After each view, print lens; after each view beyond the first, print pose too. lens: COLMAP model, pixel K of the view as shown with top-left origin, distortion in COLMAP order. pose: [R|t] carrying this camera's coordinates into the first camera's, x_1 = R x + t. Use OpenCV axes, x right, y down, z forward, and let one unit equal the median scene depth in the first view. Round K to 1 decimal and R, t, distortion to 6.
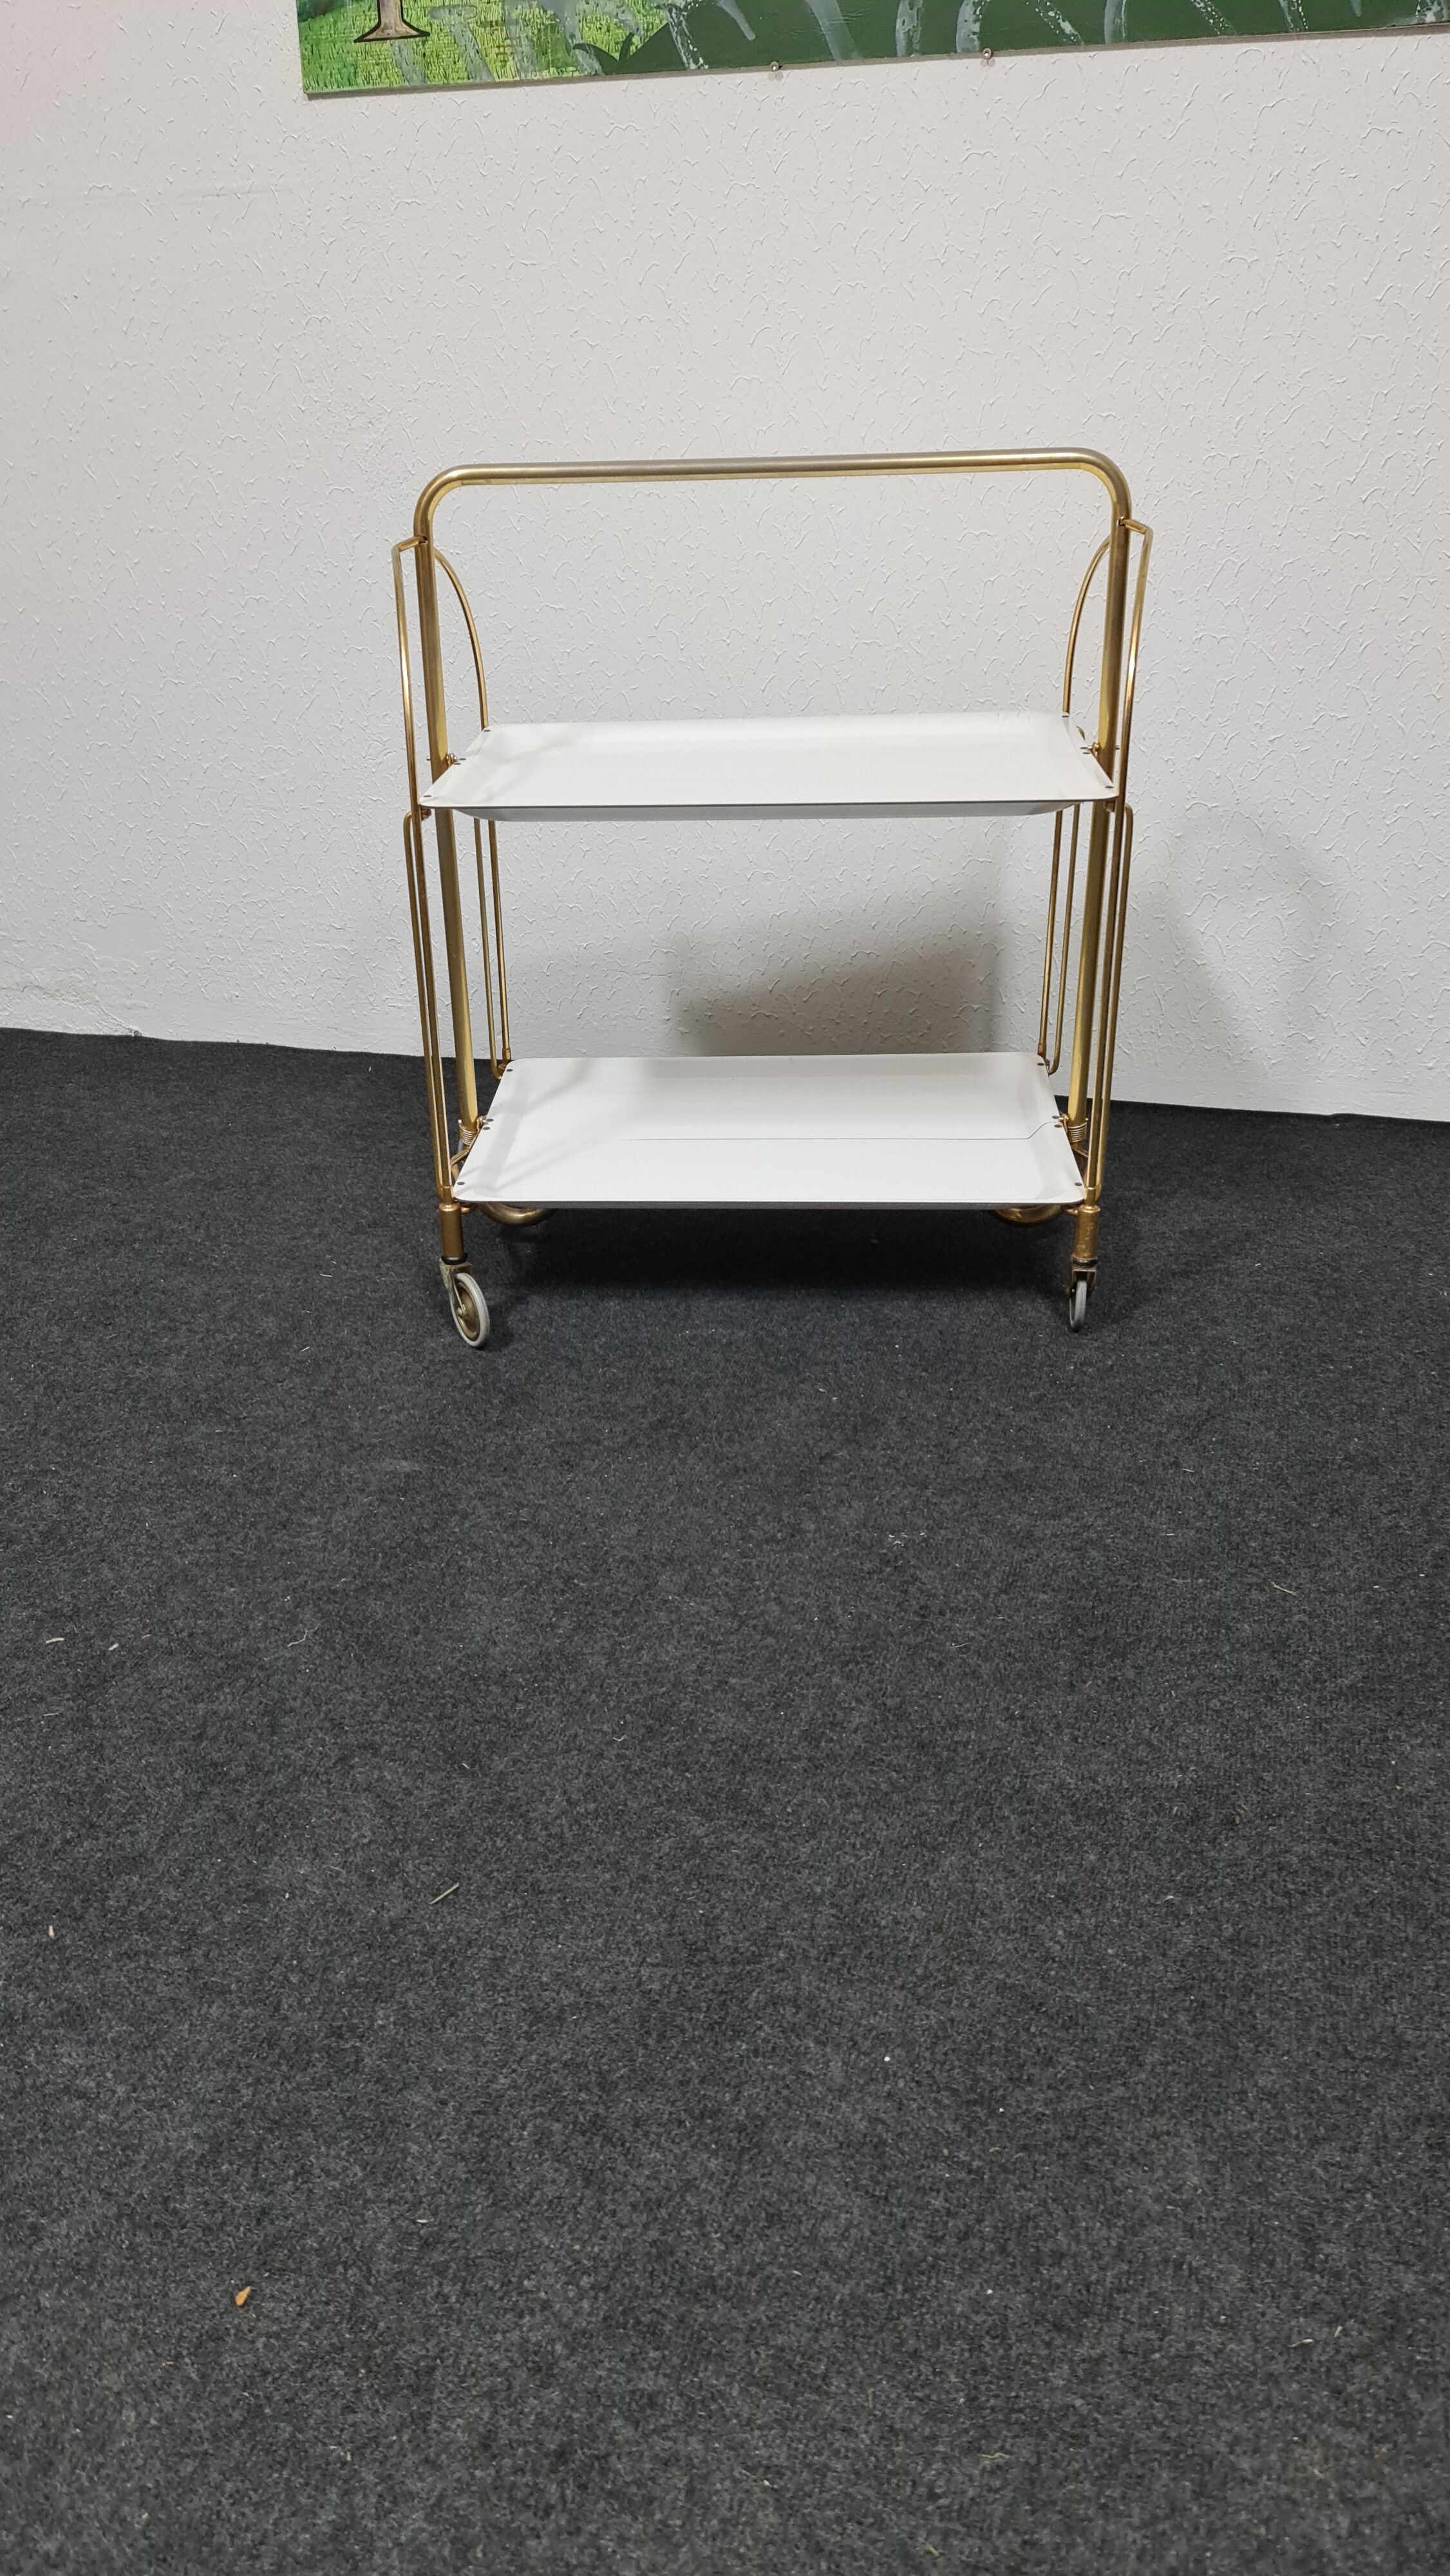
lens RADIAL K [[1909.2, 0, 687.5], [0, 1909.2, 1271.7], [0, 0, 1]] dist [0.079129, -0.068298]
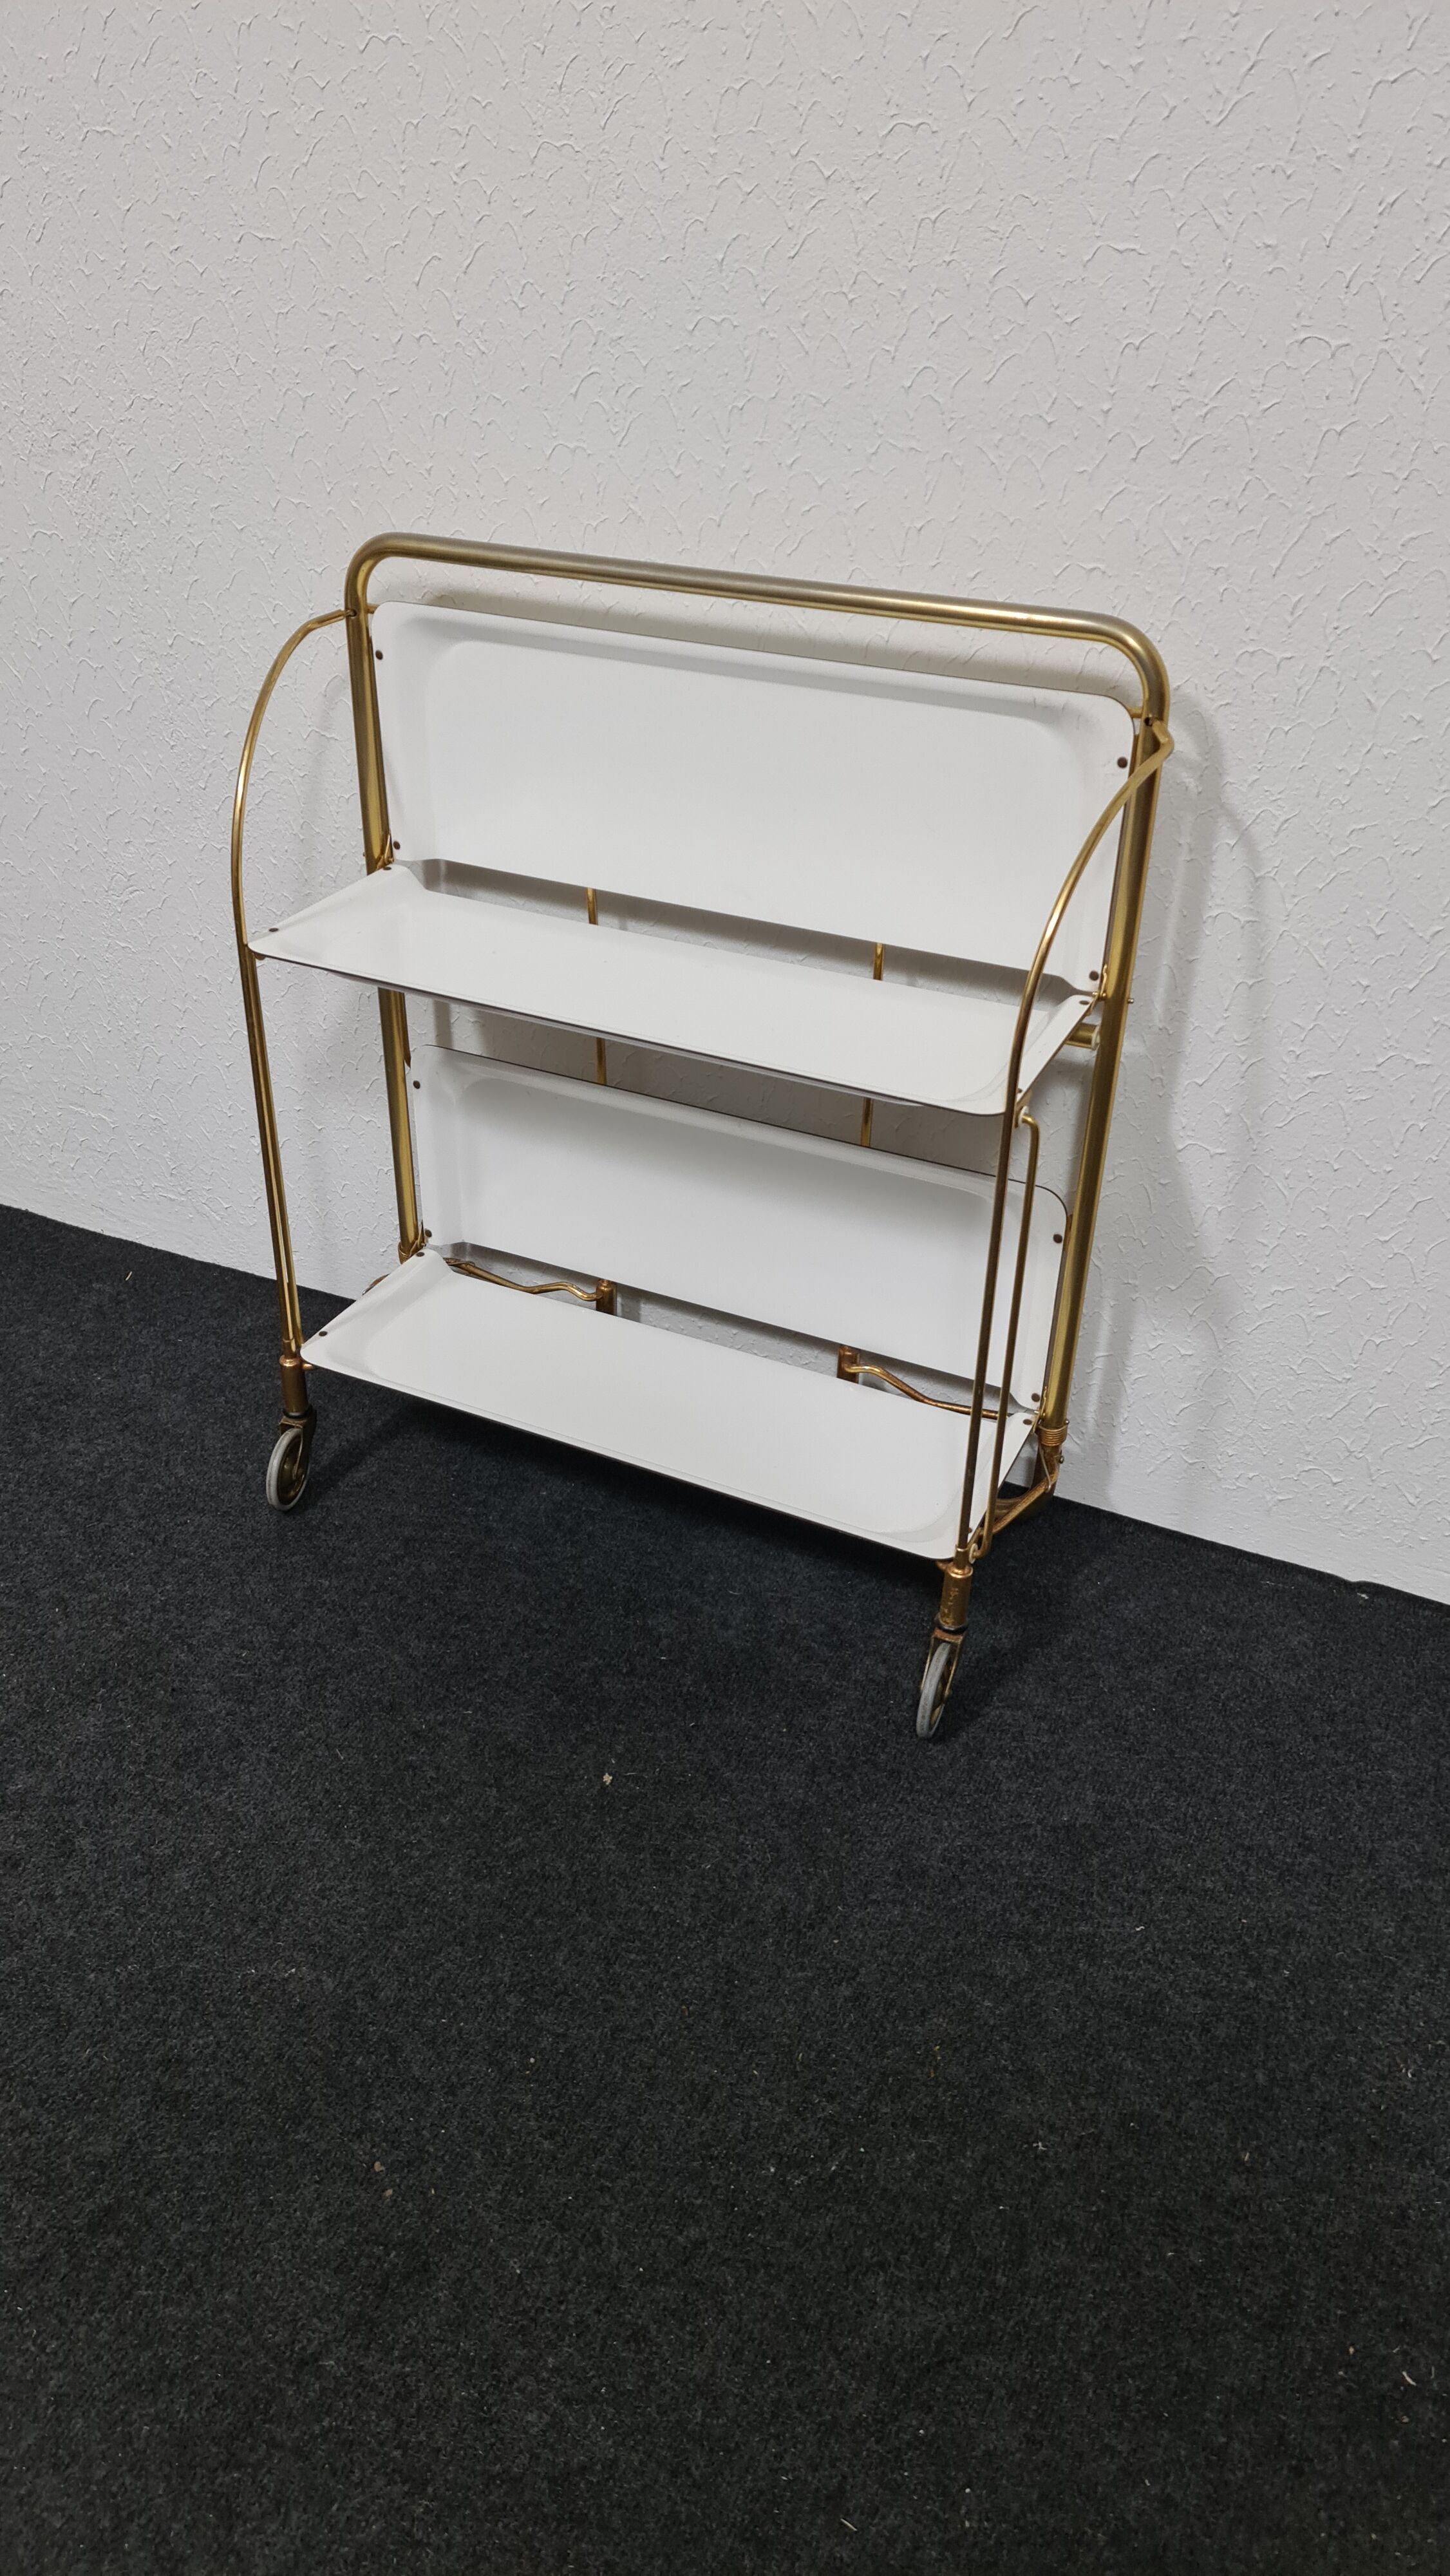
lens RADIAL K [[1909.2, 0, 707.0], [0, 1909.2, 1309.4], [0, 0, 1]] dist [0.079129, -0.068298]
pose [[0.987753, 0.110779, -0.109877, 0.237913], [-0.094582, 0.985190, 0.143021, -0.357191], [0.124094, -0.130877, 0.983601, 0.426304]]
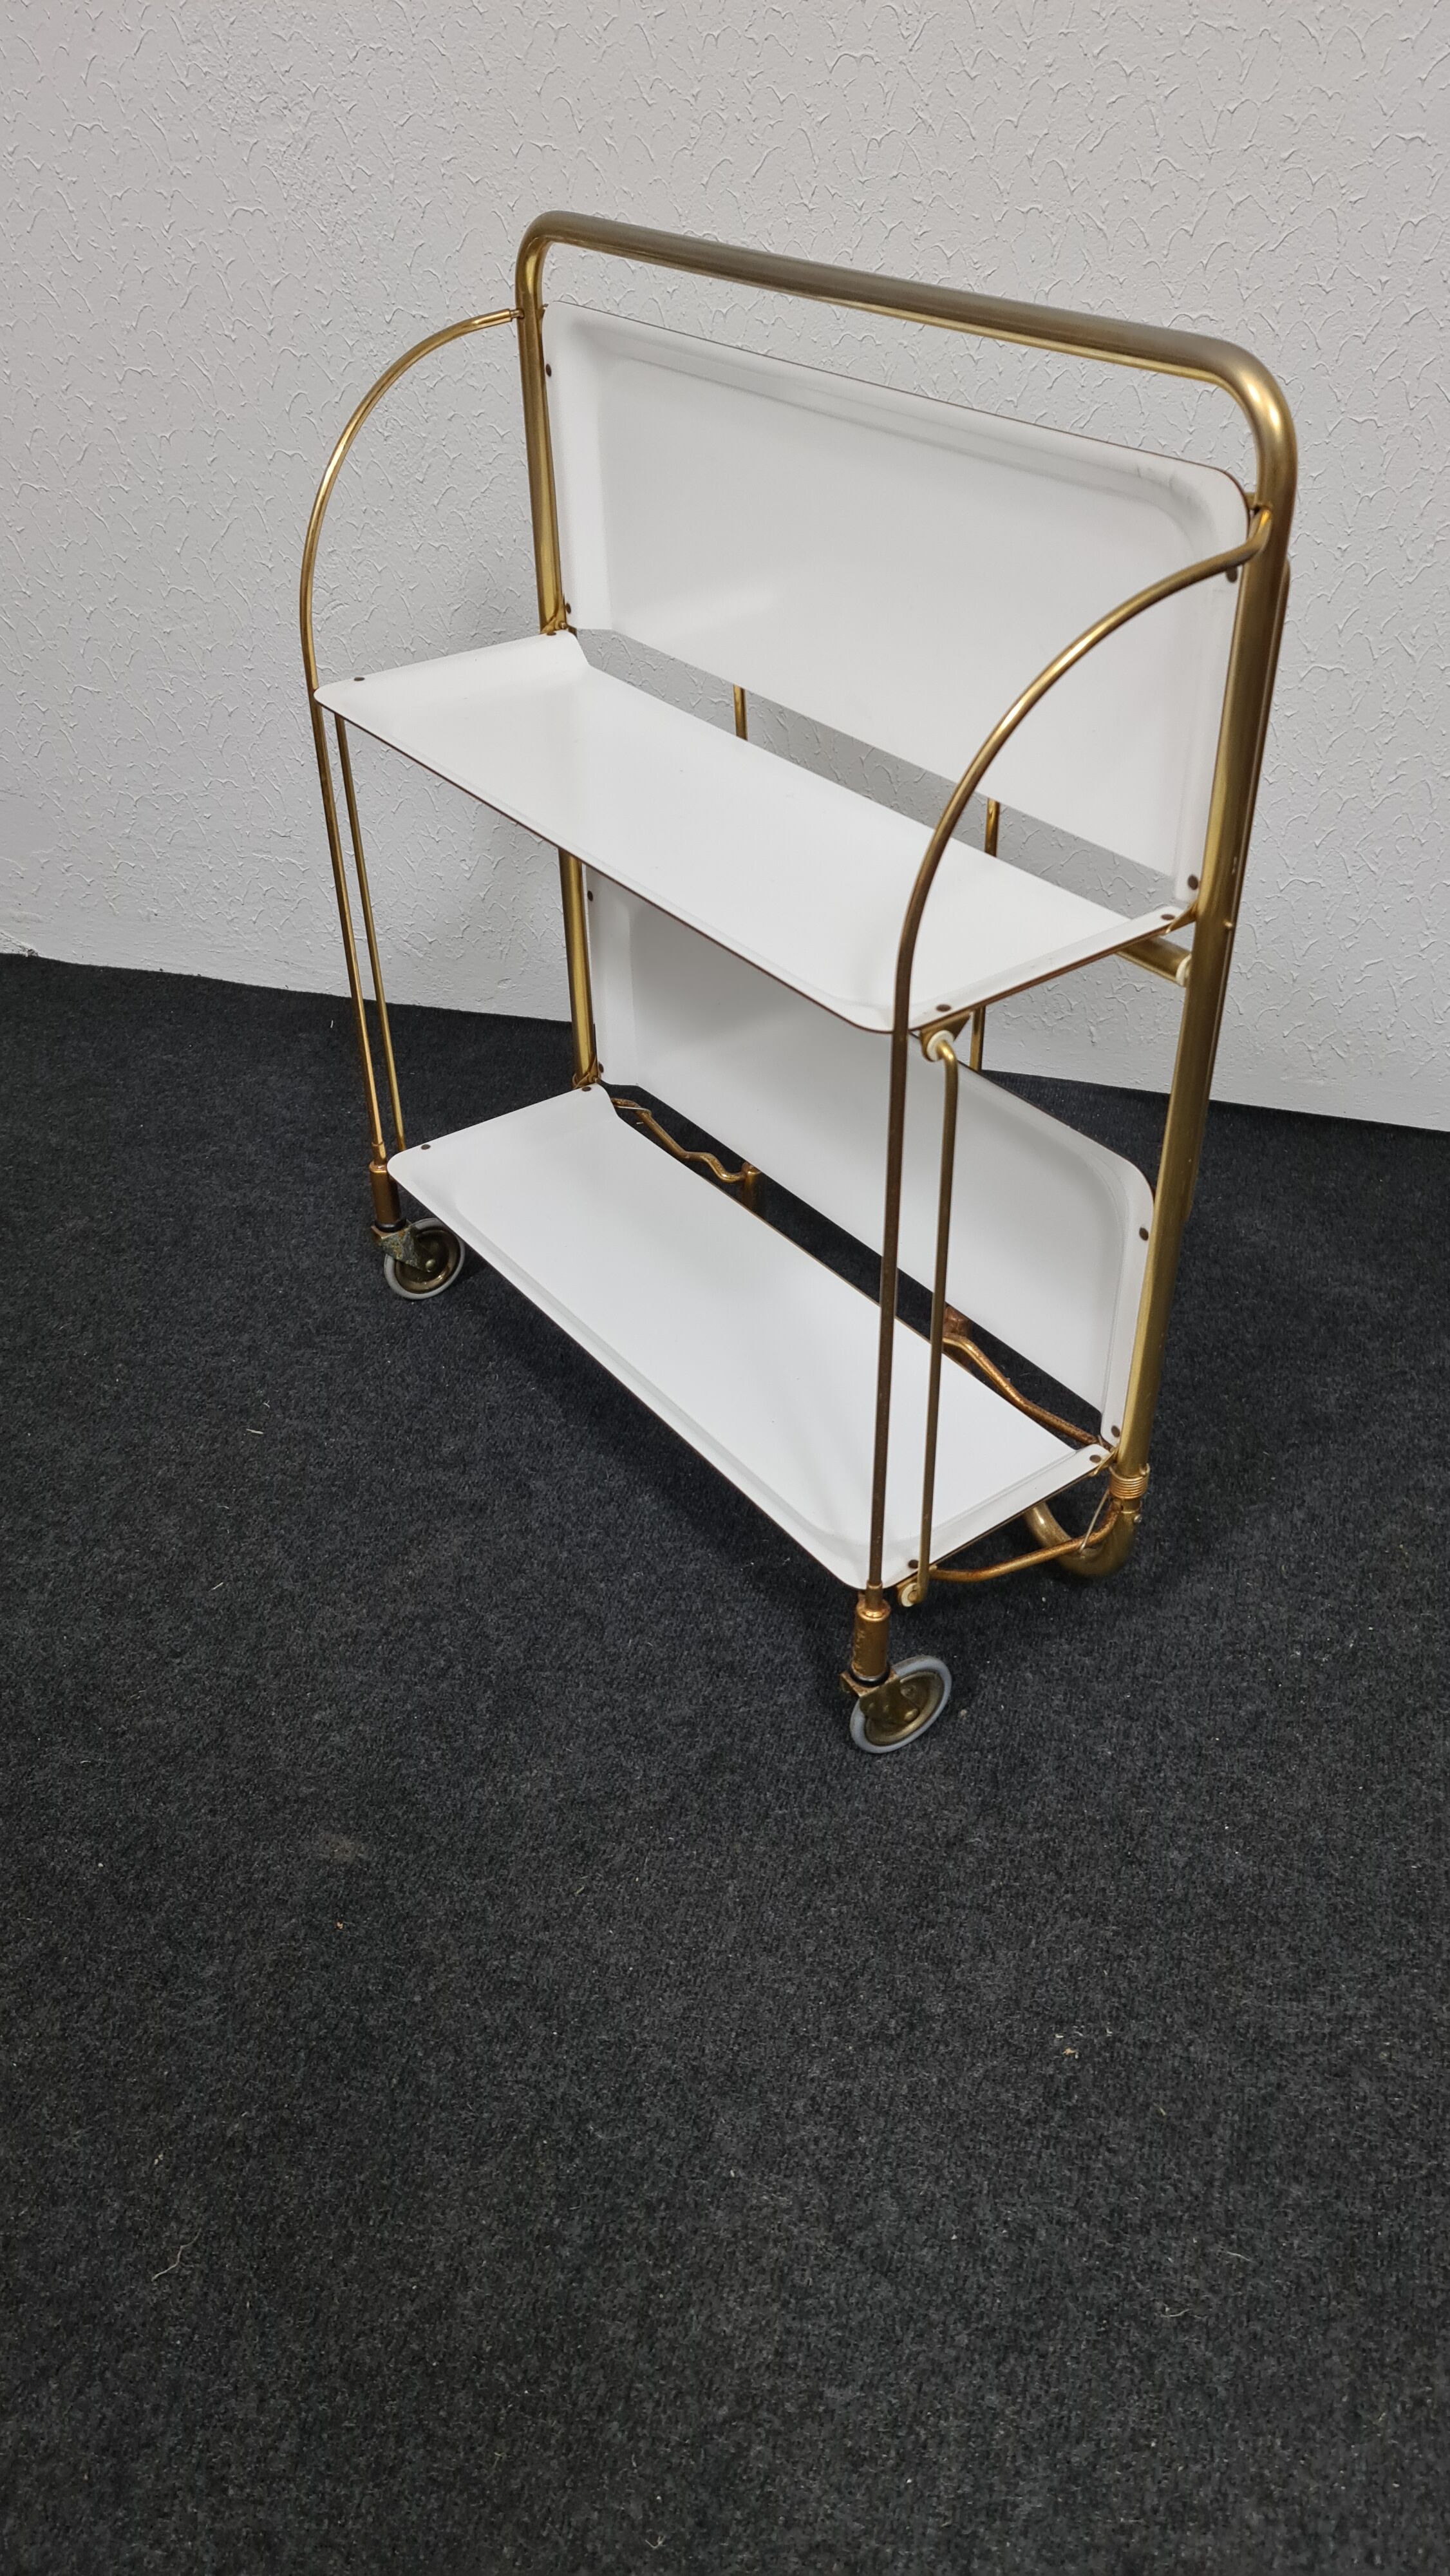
lens RADIAL K [[1909.2, 0, 734.6], [0, 1909.2, 1317.8], [0, 0, 1]] dist [0.079129, -0.068298]
pose [[0.999947, 0.008561, 0.005748, -0.013033], [-0.009522, 0.980513, 0.196223, -0.226917], [-0.003956, -0.196267, 0.980542, 0.357470]]
